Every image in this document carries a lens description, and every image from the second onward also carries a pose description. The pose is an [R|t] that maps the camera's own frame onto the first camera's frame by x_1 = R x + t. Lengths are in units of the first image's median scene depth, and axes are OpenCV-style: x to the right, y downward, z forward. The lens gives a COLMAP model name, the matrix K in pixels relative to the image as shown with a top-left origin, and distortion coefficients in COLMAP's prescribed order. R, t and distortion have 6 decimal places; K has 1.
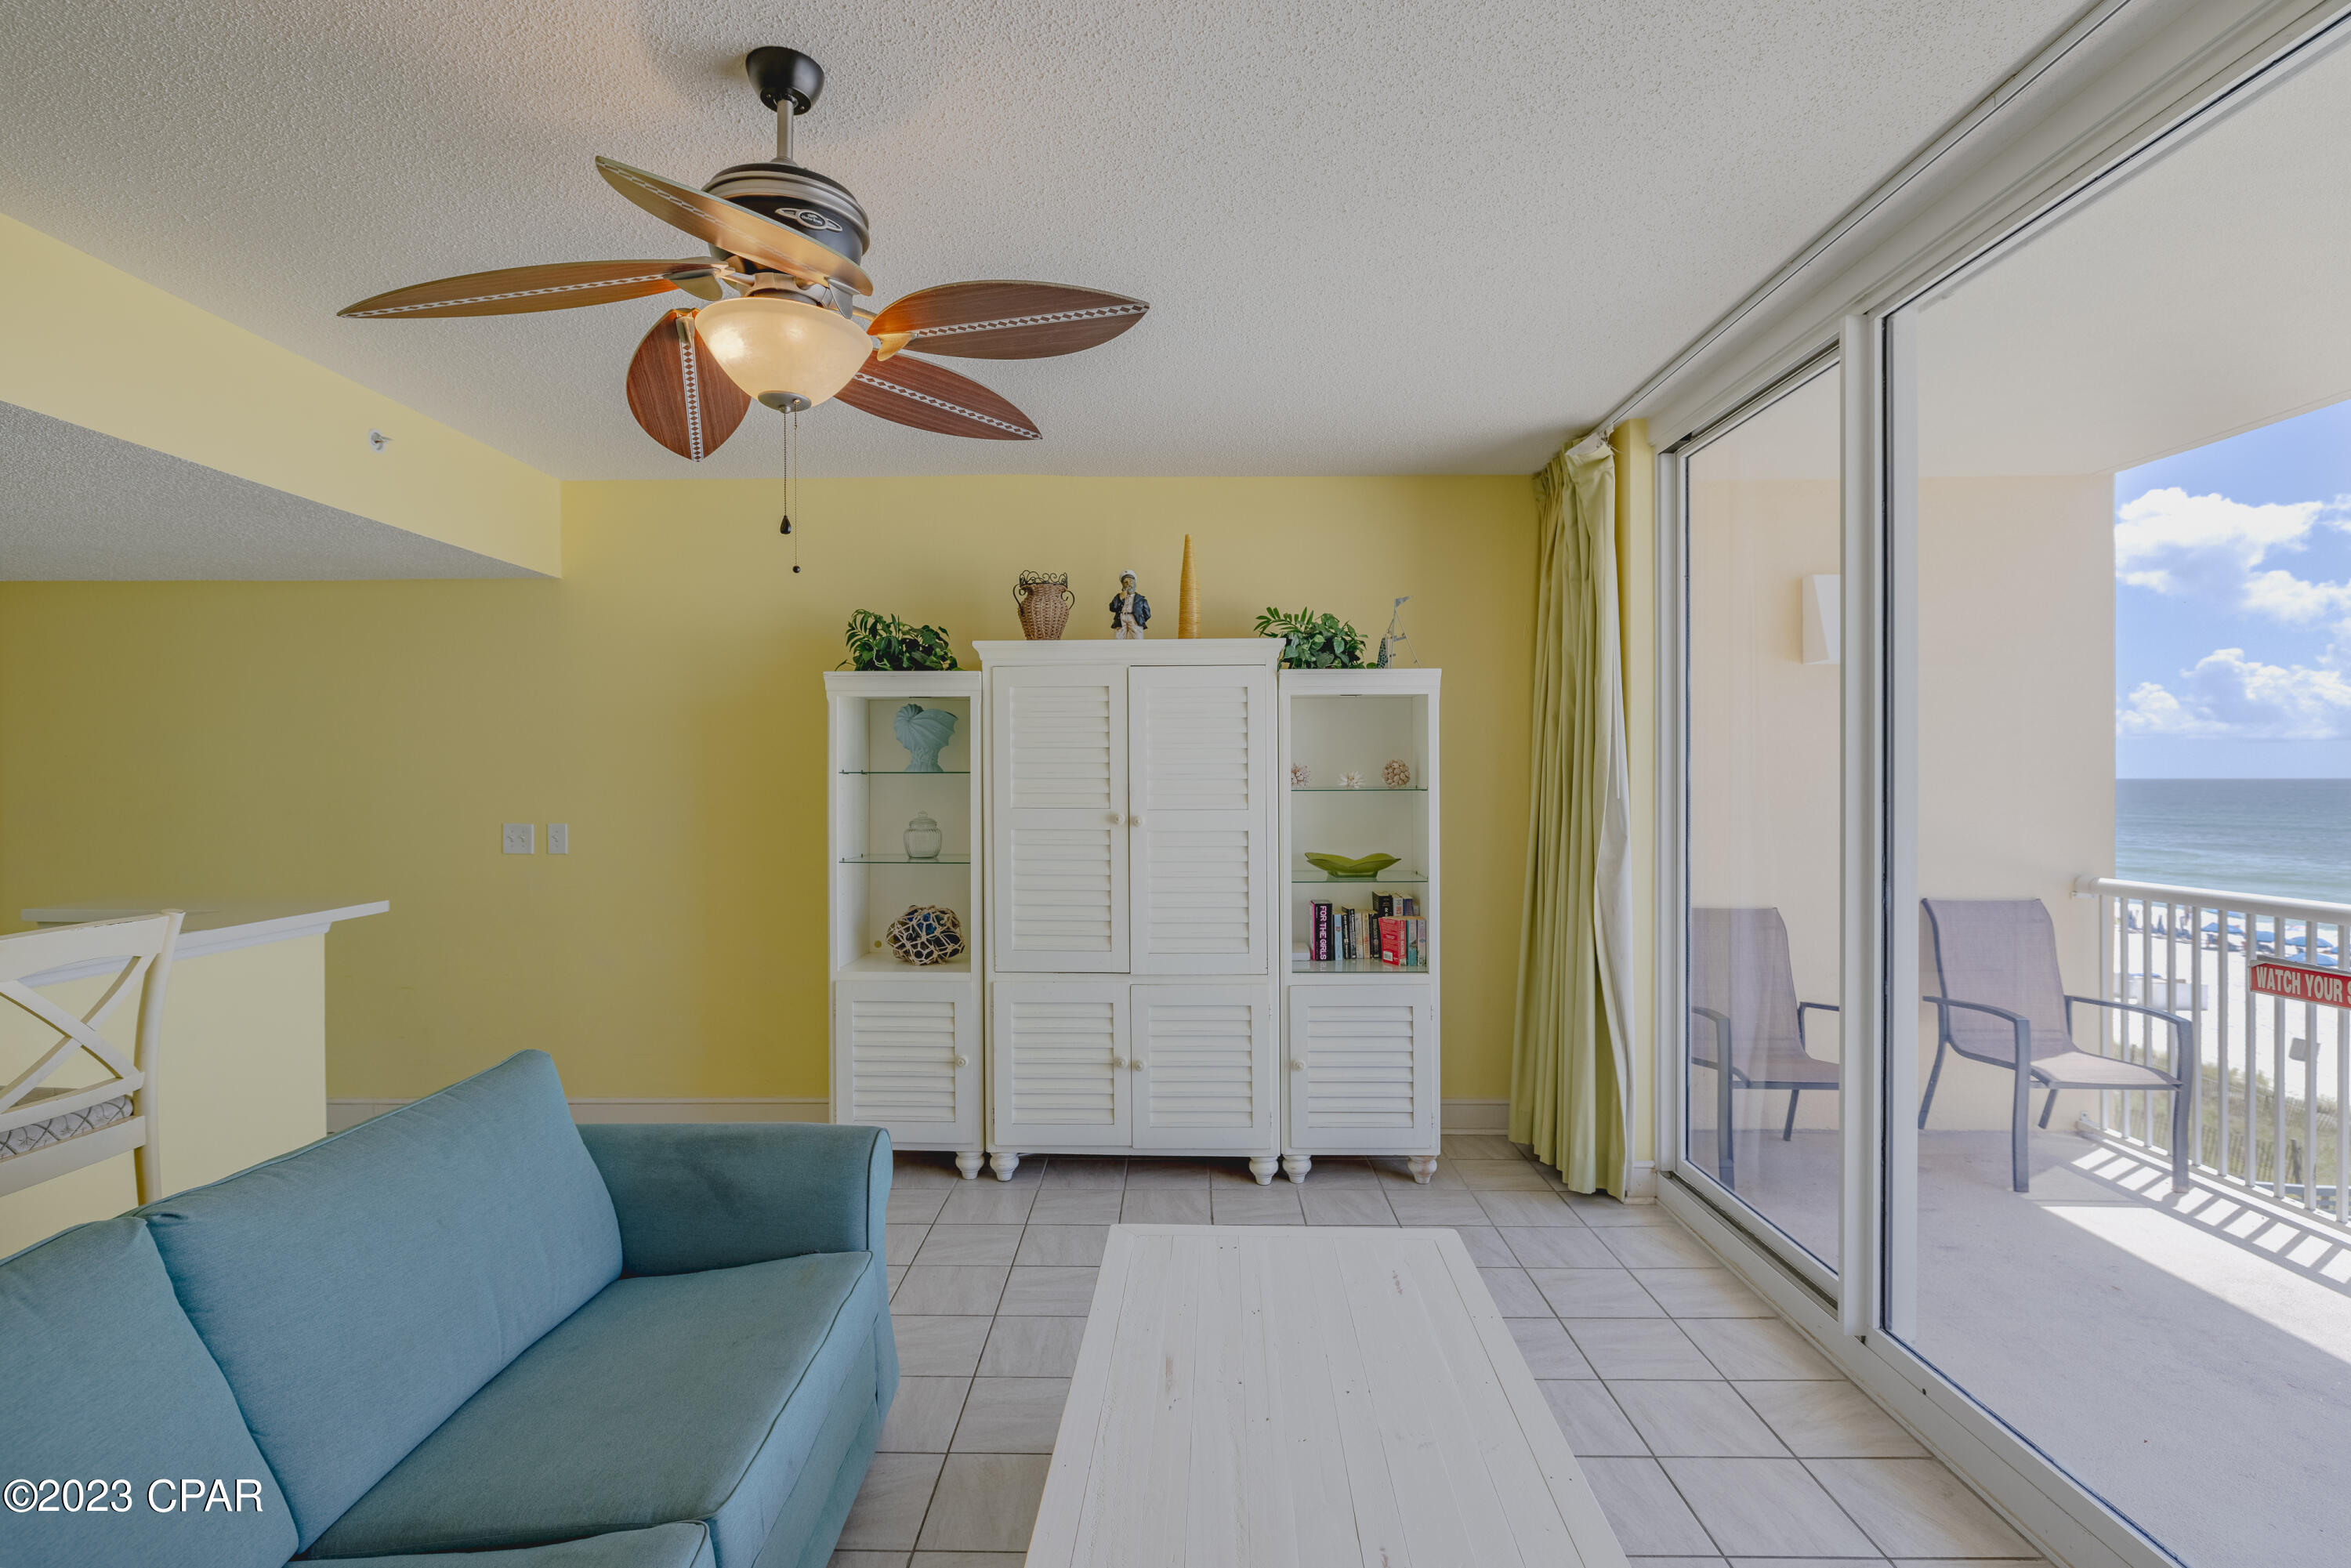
lens RADIAL K [[1108.2, 0, 1175.5], [0, 1108.2, 784.0], [0, 0, 1]] dist [-0.003515, 0.000118]
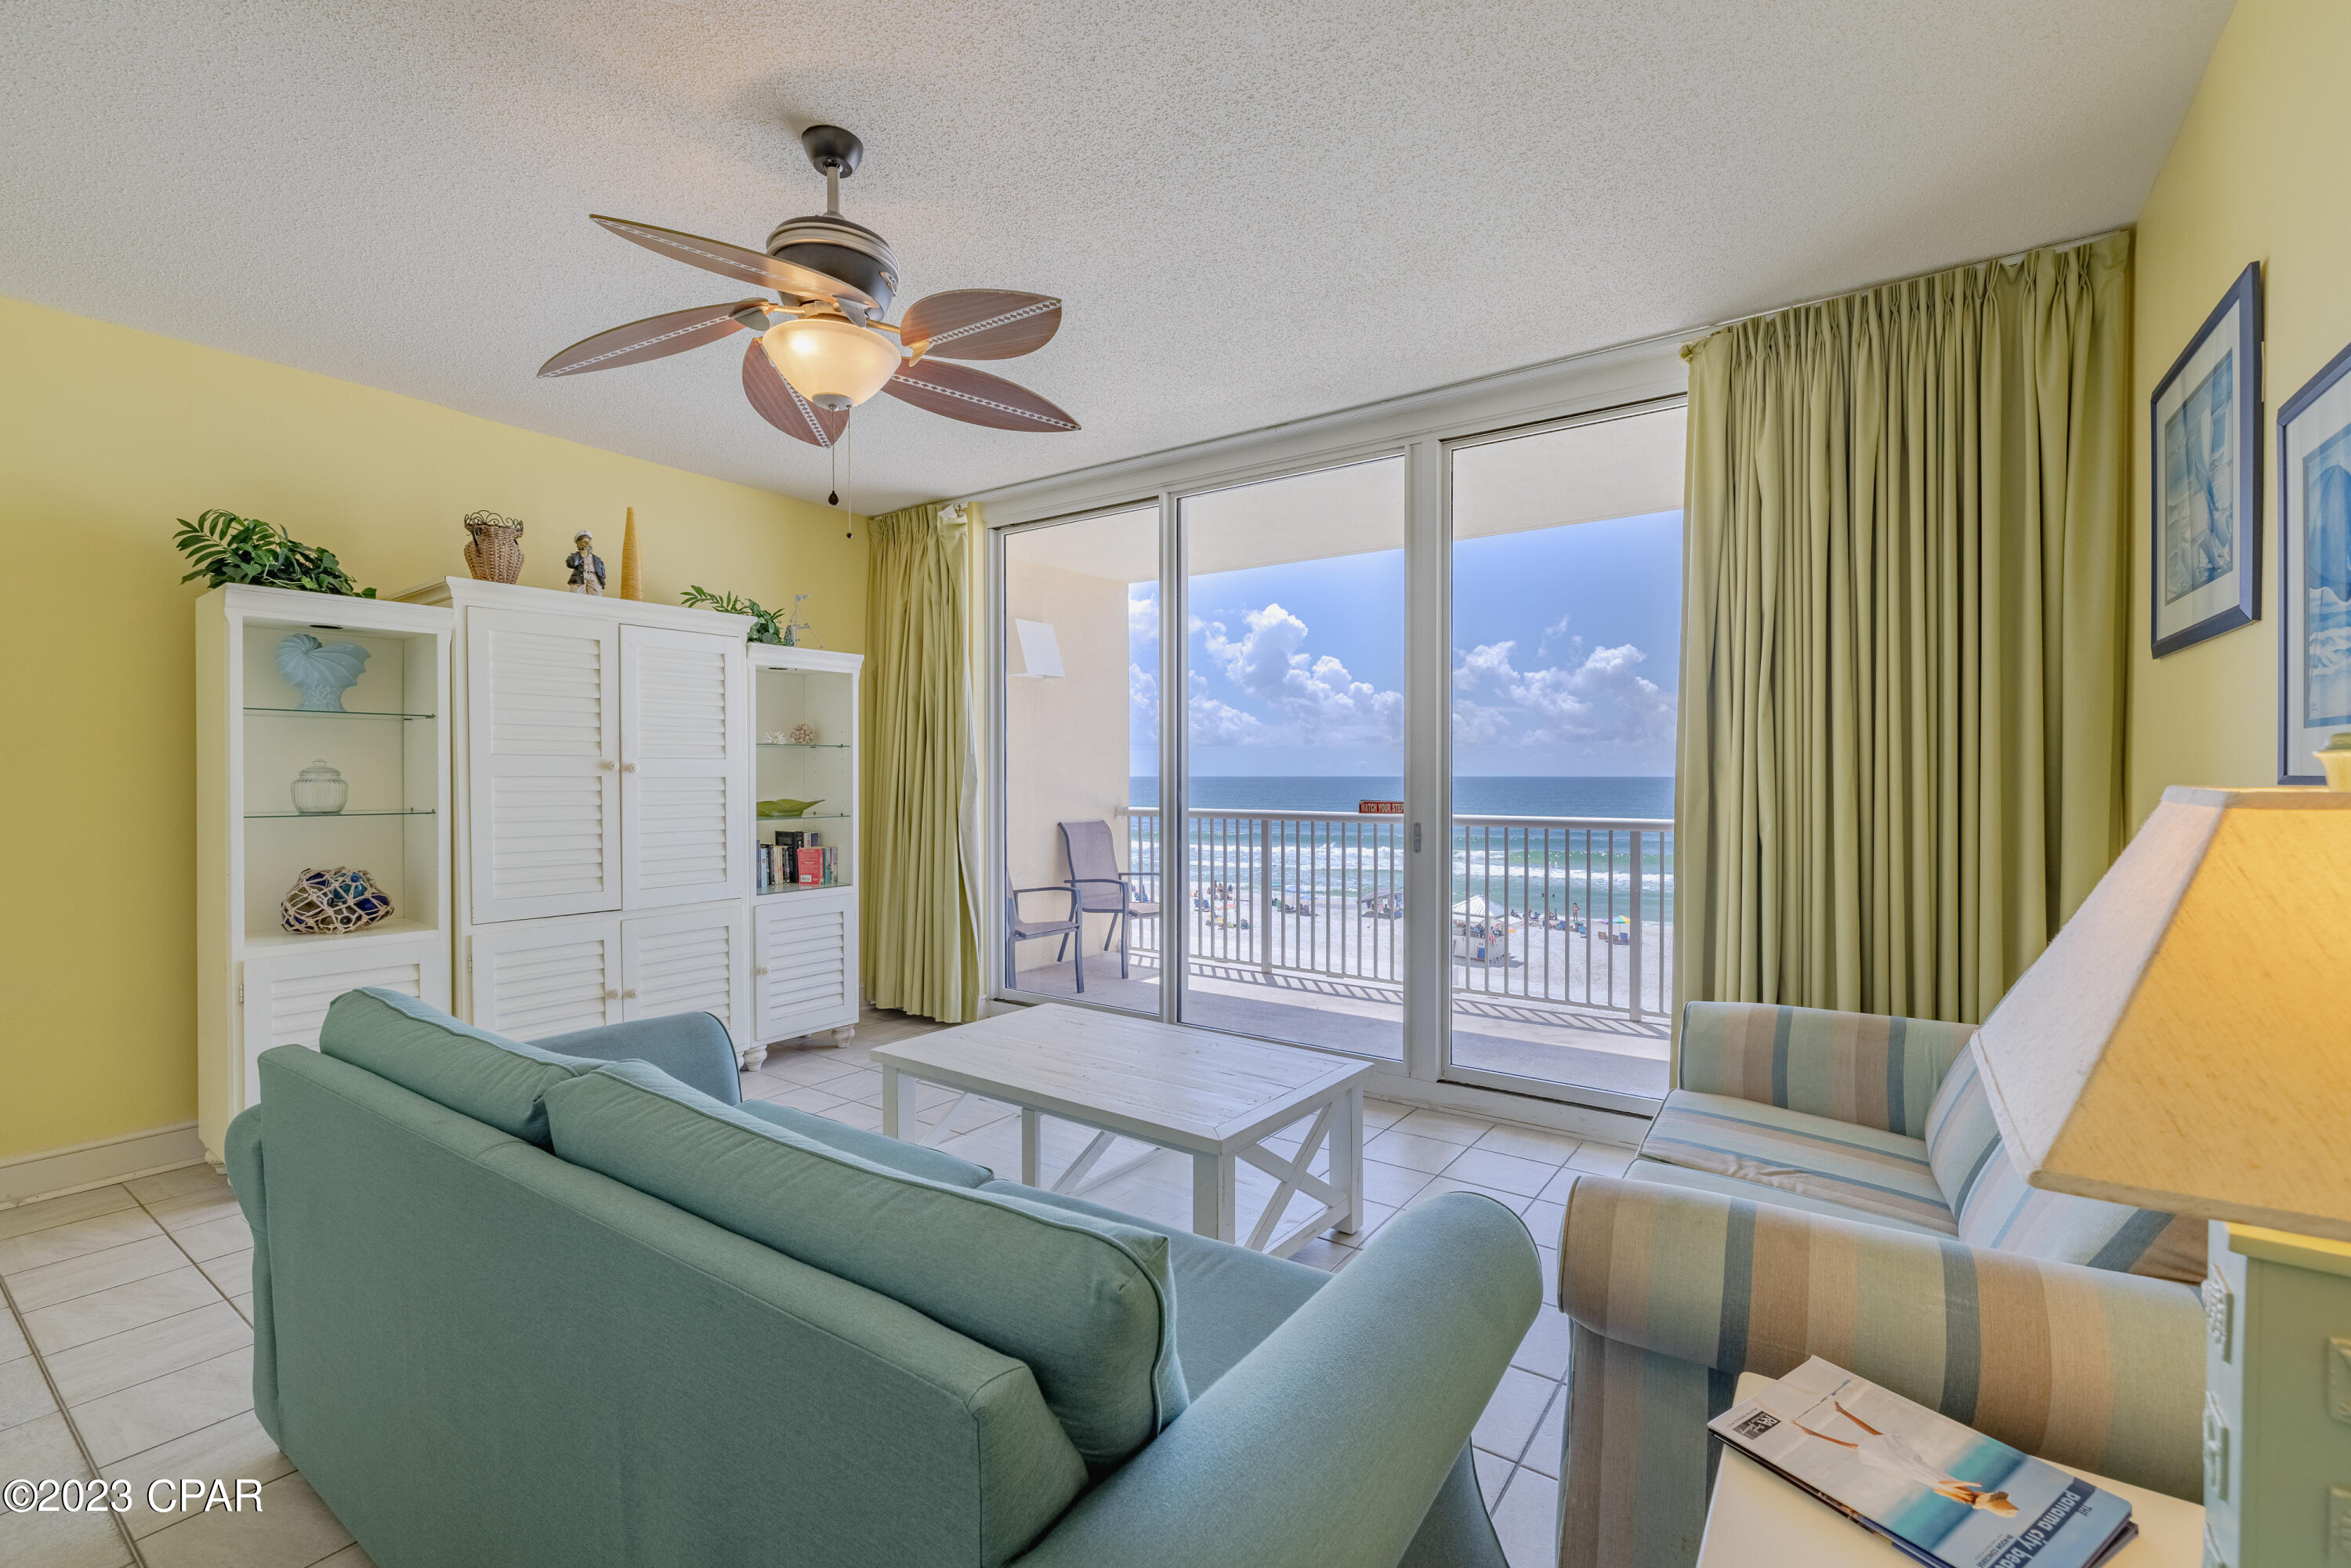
lens RADIAL K [[1002.6, 0, 1173.5], [0, 1002.6, 777.9], [0, 0, 1]] dist [0.001107, 0.000108]
pose [[0.568196, -0.000239, 0.822893, -0.522904], [0.003210, 0.999993, -0.001927, 0.045430], [-0.822887, 0.003736, 0.568193, 0.007440]]
